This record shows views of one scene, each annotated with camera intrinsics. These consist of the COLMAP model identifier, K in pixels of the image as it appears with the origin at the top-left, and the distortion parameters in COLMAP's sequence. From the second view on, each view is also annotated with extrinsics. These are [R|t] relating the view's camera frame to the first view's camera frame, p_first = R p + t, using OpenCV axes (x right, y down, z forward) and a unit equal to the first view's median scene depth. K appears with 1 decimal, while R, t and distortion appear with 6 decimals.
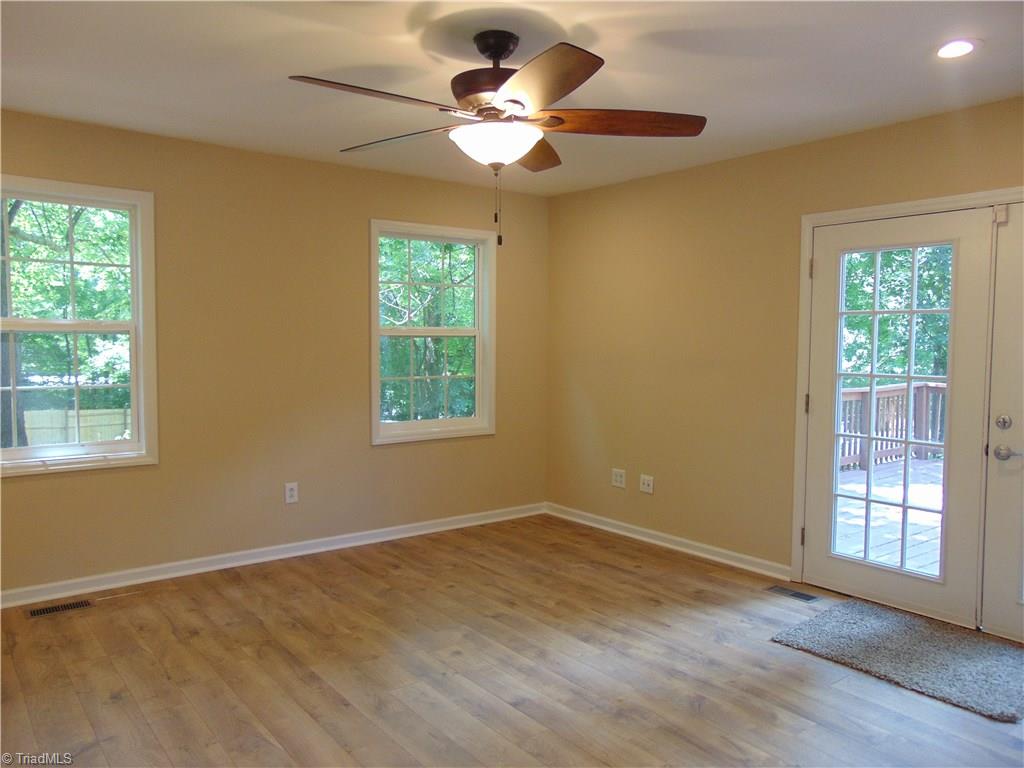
lens RADIAL K [[758.5, 0, 517.6], [0, 758.5, 379.6], [0, 0, 1]] dist [-0.032257, 0.062348]
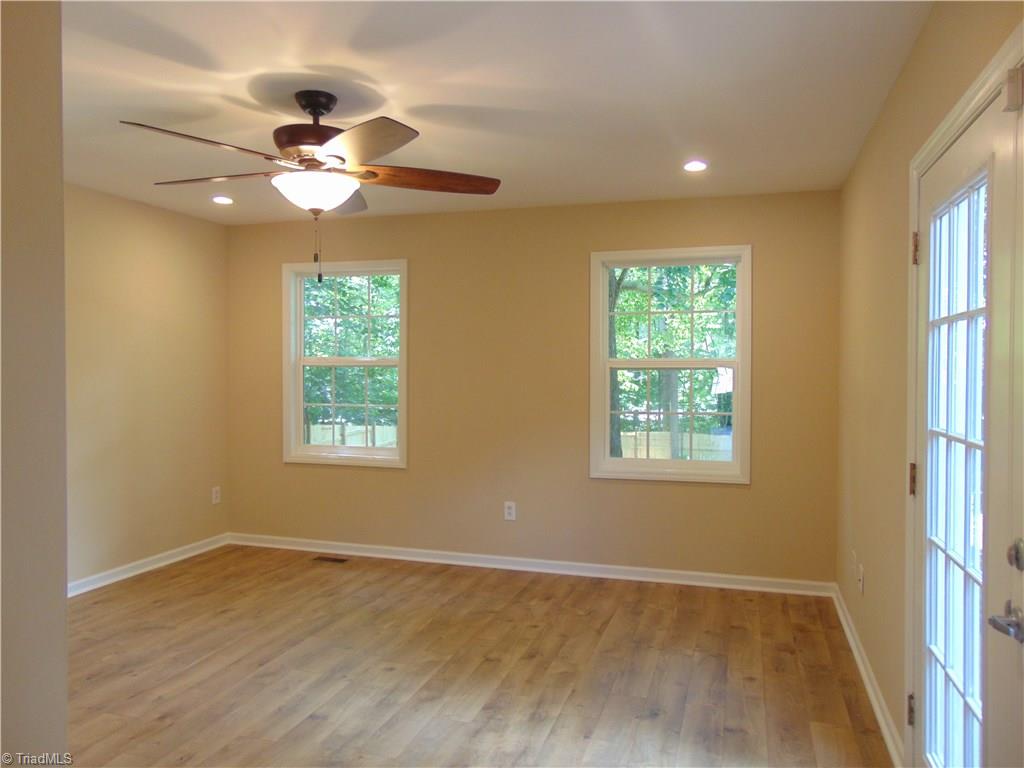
lens RADIAL K [[758.5, 0, 513.5], [0, 758.5, 380.0], [0, 0, 1]] dist [-0.032257, 0.062348]
pose [[0.568502, 0.005967, -0.822660, 0.737775], [-0.044850, 0.998711, -0.023750, -0.017387], [0.821458, 0.050398, 0.568037, 0.444563]]
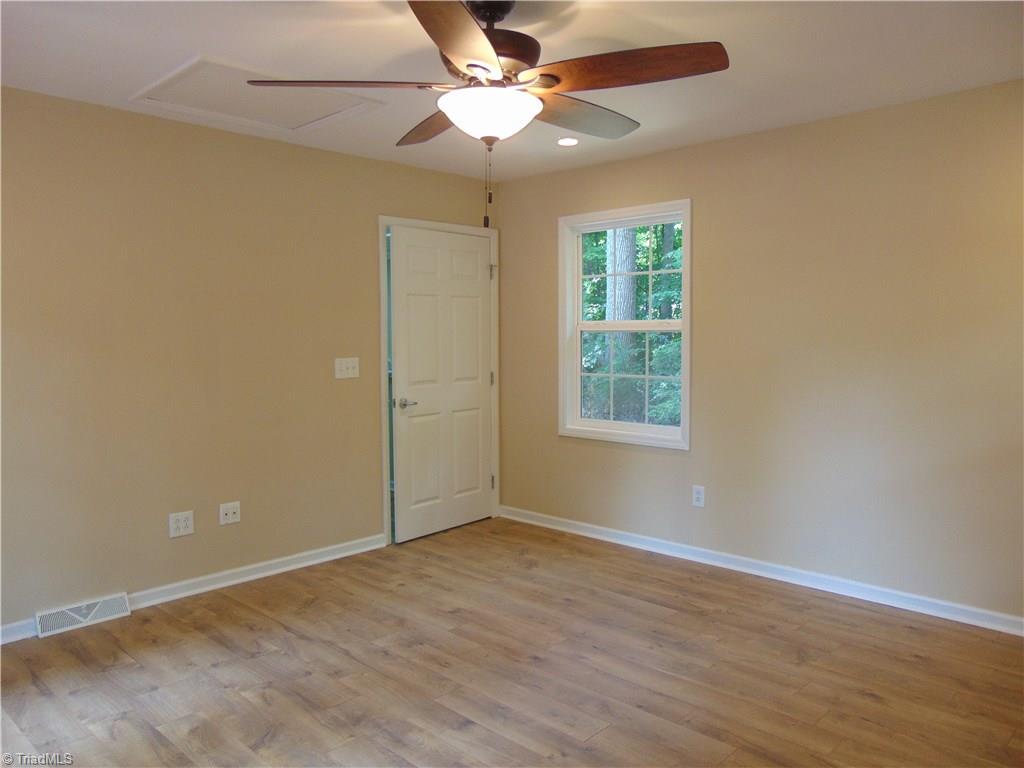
lens RADIAL K [[758.5, 0, 518.3], [0, 758.5, 383.7], [0, 0, 1]] dist [-0.032257, 0.062348]
pose [[-0.990509, 0.005456, -0.137342, 0.045027], [-0.011126, 0.992751, 0.119676, -0.073113], [0.136999, 0.120068, -0.983267, 1.367895]]
